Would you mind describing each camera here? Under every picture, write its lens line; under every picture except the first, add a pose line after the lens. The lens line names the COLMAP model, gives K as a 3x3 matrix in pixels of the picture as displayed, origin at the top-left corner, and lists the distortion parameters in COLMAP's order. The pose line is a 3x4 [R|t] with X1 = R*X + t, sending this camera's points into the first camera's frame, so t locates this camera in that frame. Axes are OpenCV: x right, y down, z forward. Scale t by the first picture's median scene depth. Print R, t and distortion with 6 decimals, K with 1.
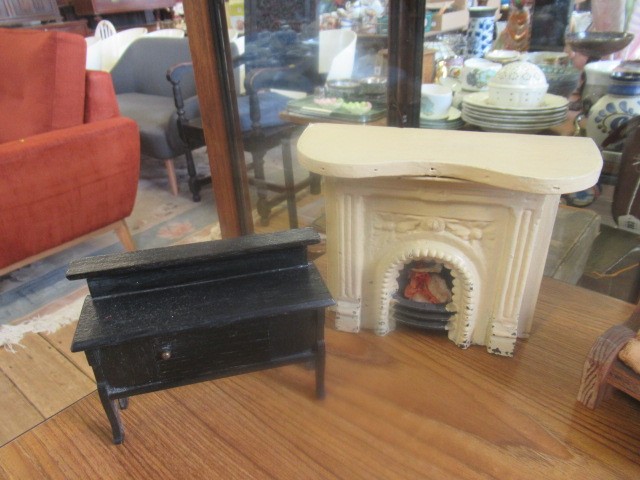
lens RADIAL K [[478.0, 0, 317.9], [0, 478.0, 234.7], [0, 0, 1]] dist [-0.010256, 0.005669]
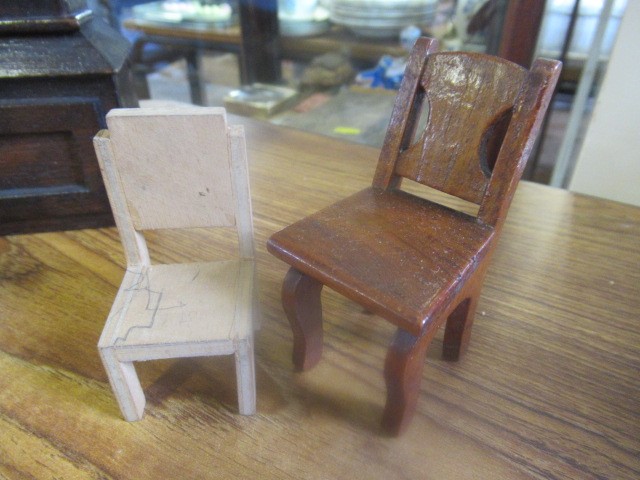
lens RADIAL K [[474.2, 0, 320.0], [0, 474.2, 240.0], [0, 0, 1]] dist [0.002938, -0.025321]
pose [[0.981674, -0.074711, 0.175310, 0.084162], [0.052628, 0.990454, 0.127399, 0.038349], [-0.183155, -0.115838, 0.976236, 0.086564]]
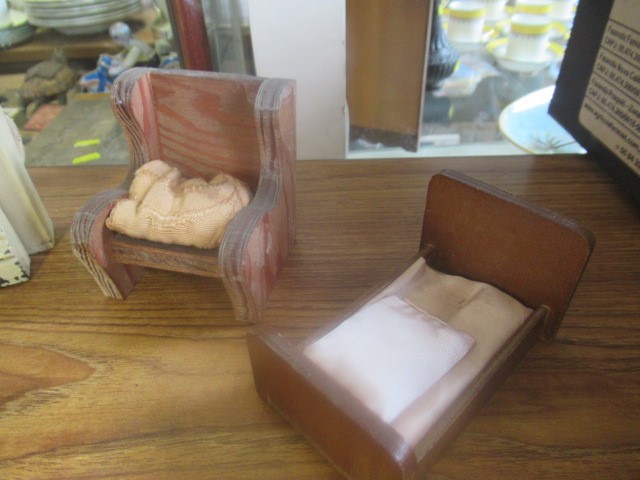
lens RADIAL K [[478.0, 0, 317.9], [0, 478.0, 234.7], [0, 0, 1]] dist [-0.010256, 0.005669]
pose [[0.752330, -0.395350, 0.526970, 0.082896], [0.305374, 0.918064, 0.252794, 0.030471], [-0.583735, -0.029262, 0.811417, 0.028072]]
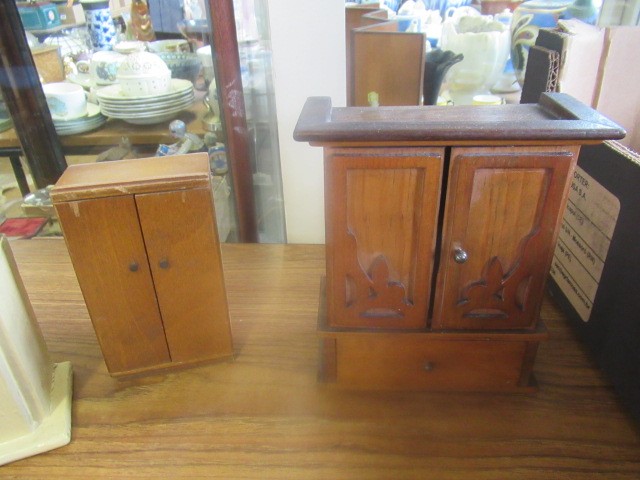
lens RADIAL K [[478.0, 0, 317.9], [0, 478.0, 234.7], [0, 0, 1]] dist [-0.010256, 0.005669]
pose [[0.796266, -0.284520, 0.533862, 0.049741], [0.274495, 0.956347, 0.100267, 0.016900], [-0.539085, 0.066703, 0.839606, -0.044153]]
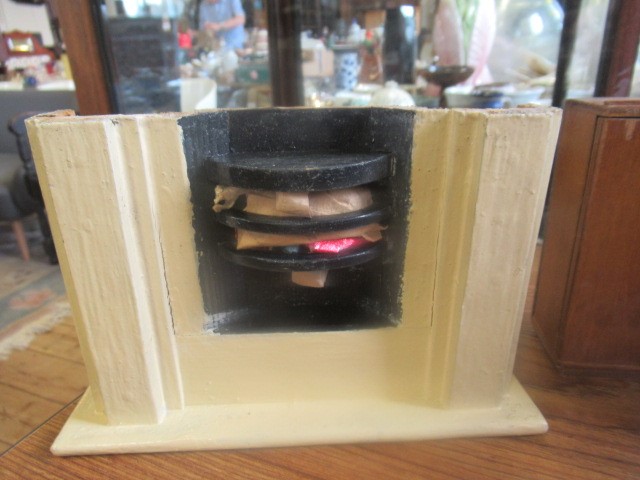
lens RADIAL K [[472.9, 0, 321.4], [0, 472.9, 236.3], [0, 0, 1]] dist [-0.001706, -0.004130]
pose [[0.954674, -0.097737, 0.281149, -0.047220], [0.126140, 0.988388, -0.084725, 0.031271], [-0.269604, 0.116349, 0.955917, 0.042320]]
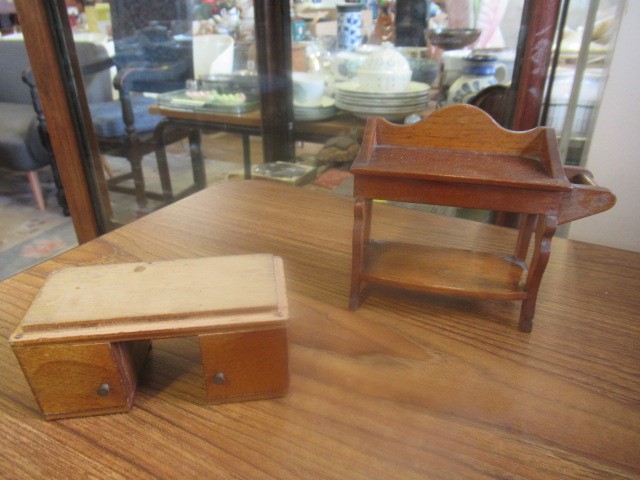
lens RADIAL K [[474.2, 0, 320.0], [0, 474.2, 240.0], [0, 0, 1]] dist [0.002938, -0.025321]
pose [[0.973182, -0.064071, 0.220935, 0.025232], [0.068474, 0.997577, -0.012319, 0.041393], [-0.219611, 0.027117, 0.975211, 0.028957]]
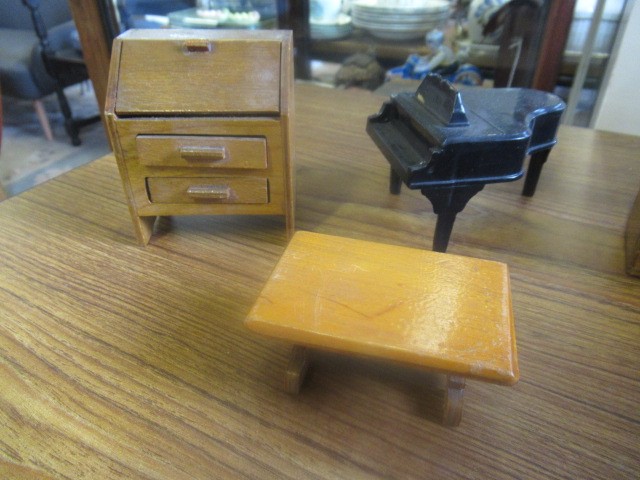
lens RADIAL K [[474.2, 0, 320.0], [0, 474.2, 240.0], [0, 0, 1]] dist [0.002938, -0.025321]
pose [[0.974396, -0.093556, 0.204448, -0.005552], [0.069610, 0.990167, 0.121343, 0.063552], [-0.213790, -0.104005, 0.971327, 0.008309]]
